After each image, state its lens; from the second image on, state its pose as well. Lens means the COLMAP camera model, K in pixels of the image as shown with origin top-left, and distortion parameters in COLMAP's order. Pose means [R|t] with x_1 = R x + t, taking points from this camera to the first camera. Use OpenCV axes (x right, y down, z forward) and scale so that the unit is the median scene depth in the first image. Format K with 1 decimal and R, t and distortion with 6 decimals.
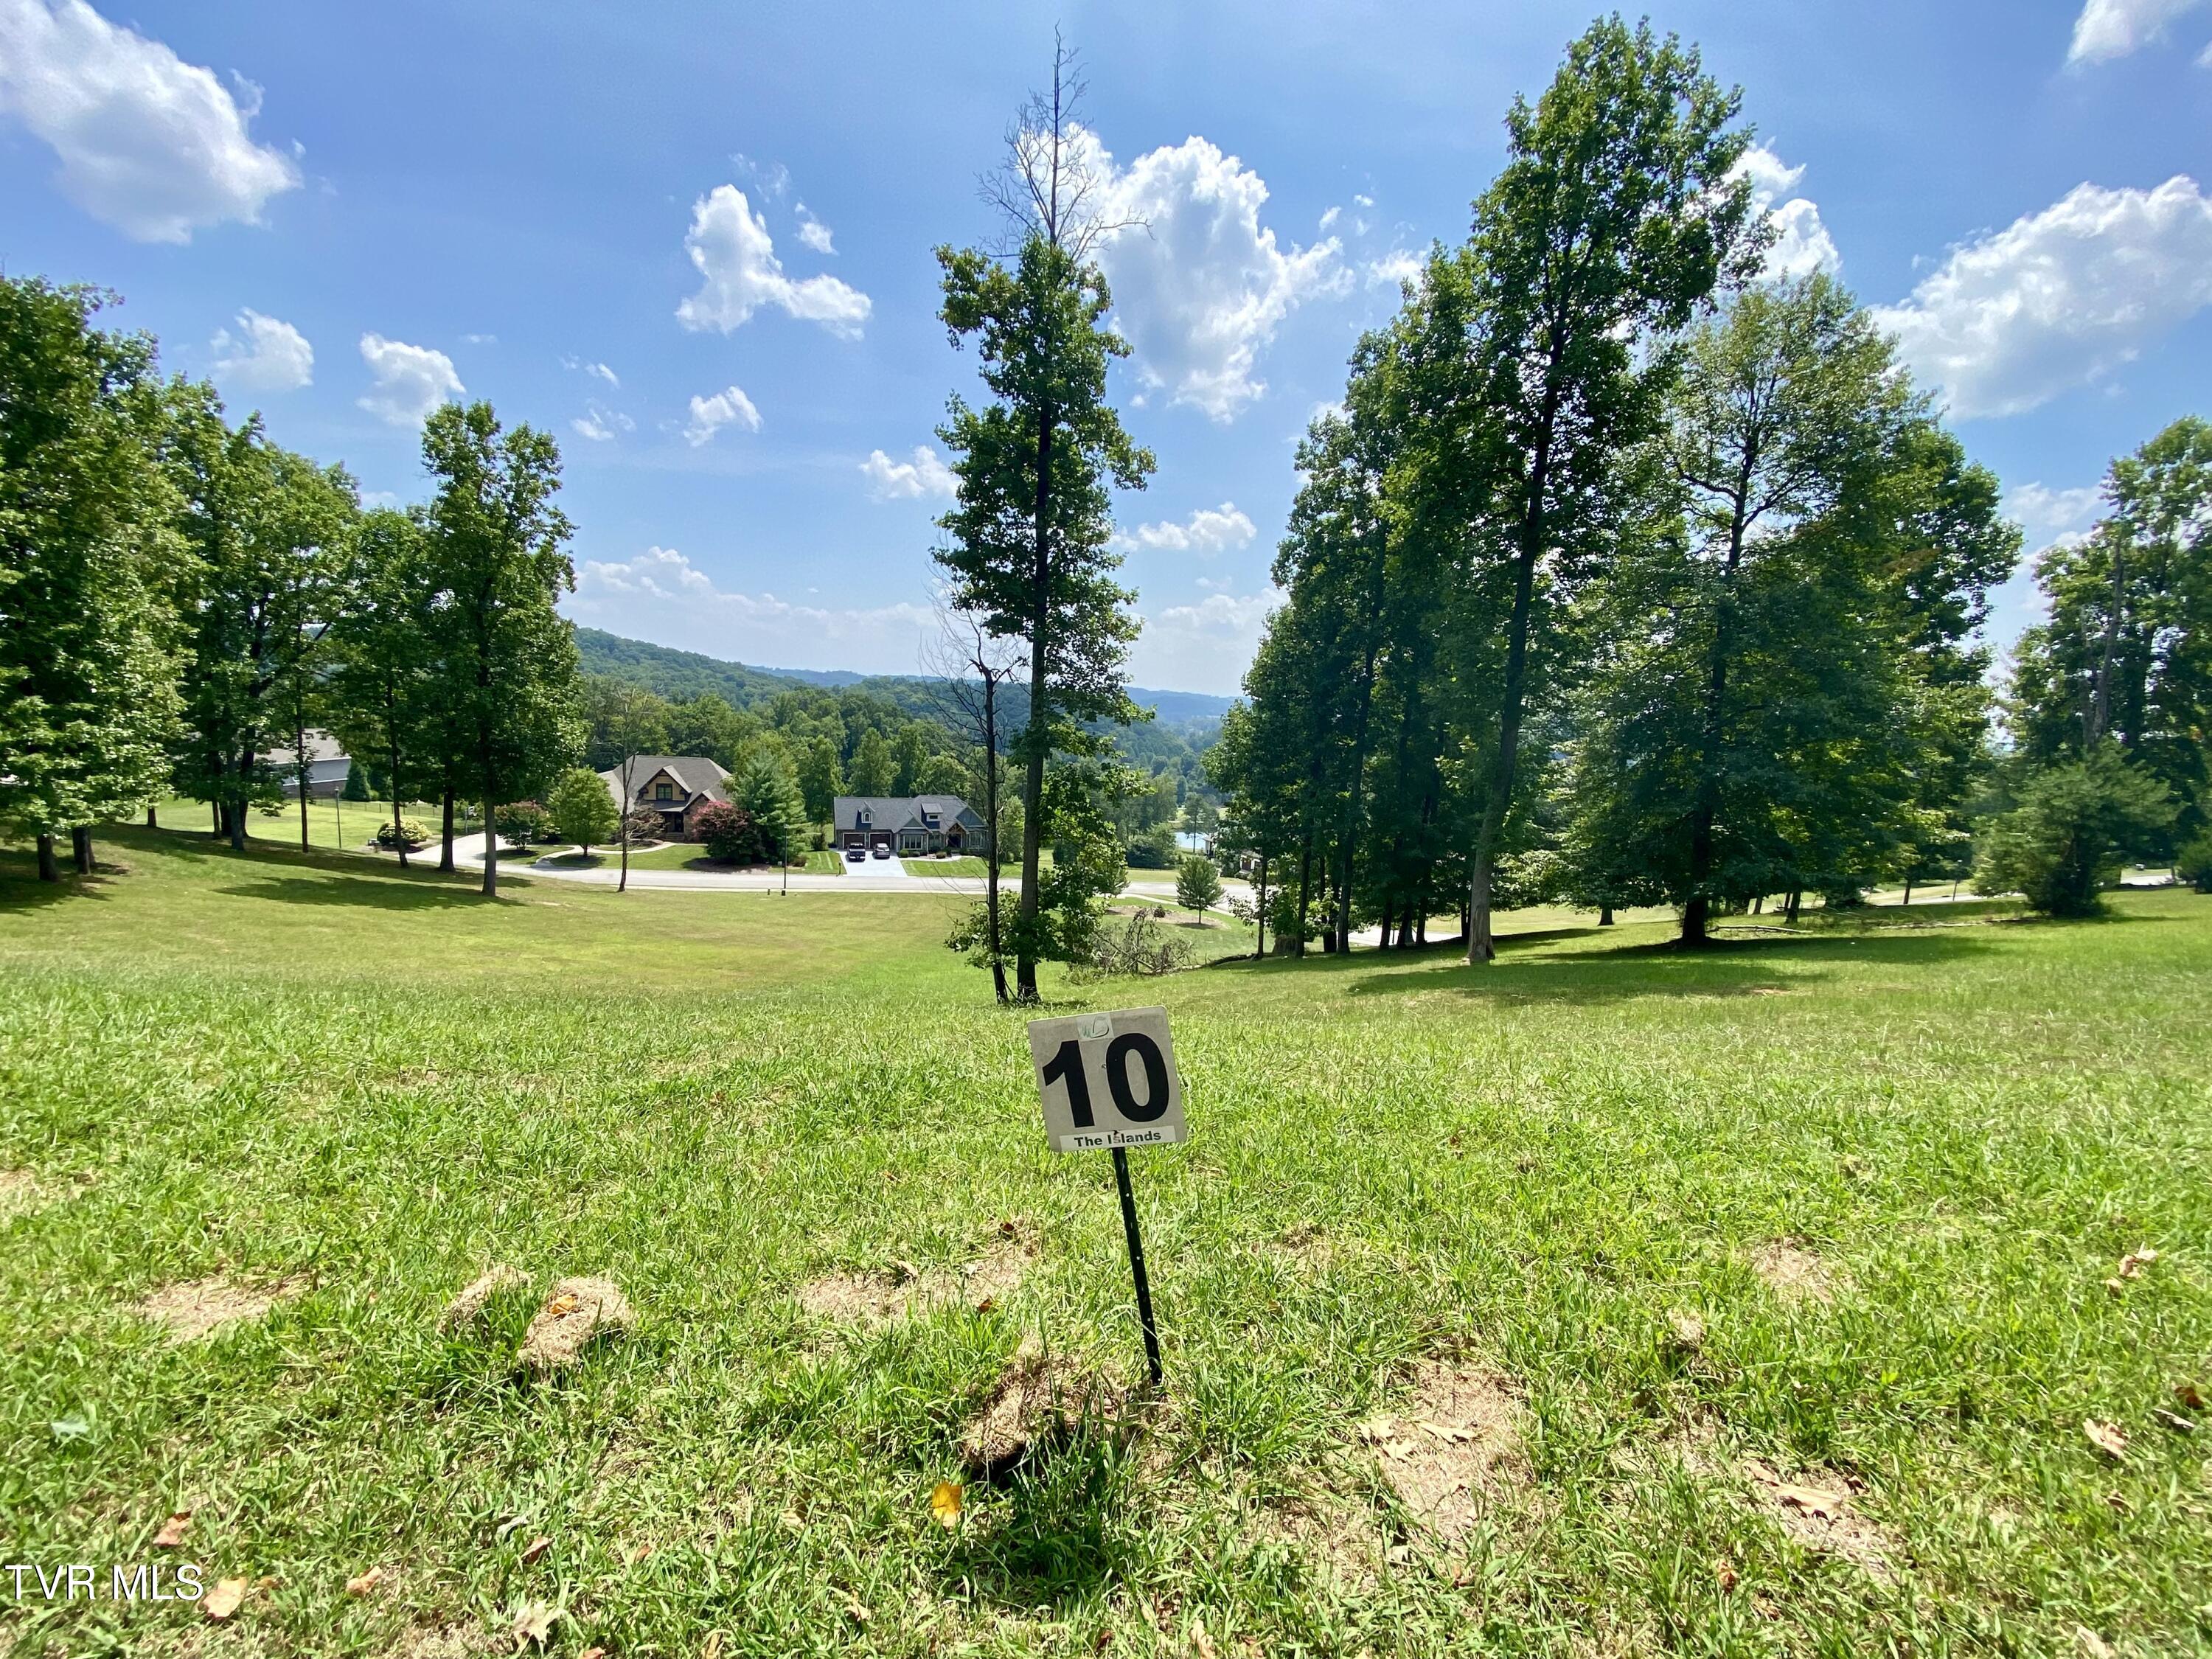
lens RADIAL K [[888.8, 0, 1103.7], [0, 888.8, 831.7], [0, 0, 1]] dist [0.015214, -0.018221]
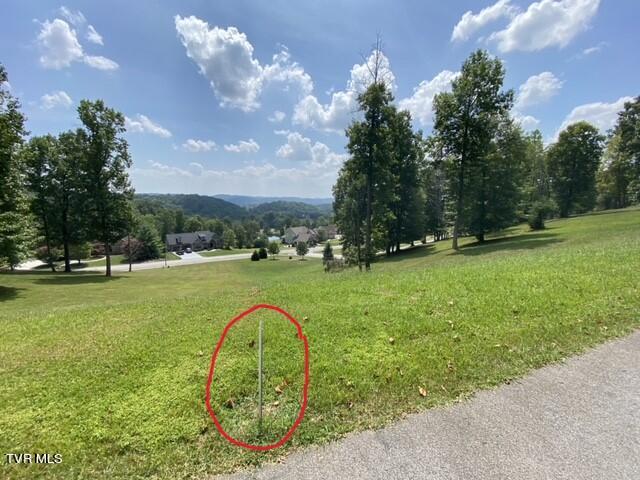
lens RADIAL K [[257.2, 0, 319.3], [0, 257.2, 240.6], [0, 0, 1]] dist [0.015214, -0.018221]
pose [[0.925646, -0.099995, 0.364940, -0.152106], [0.092489, 0.994987, 0.038039, -0.004109], [-0.366914, -0.001458, 0.930254, 0.003630]]
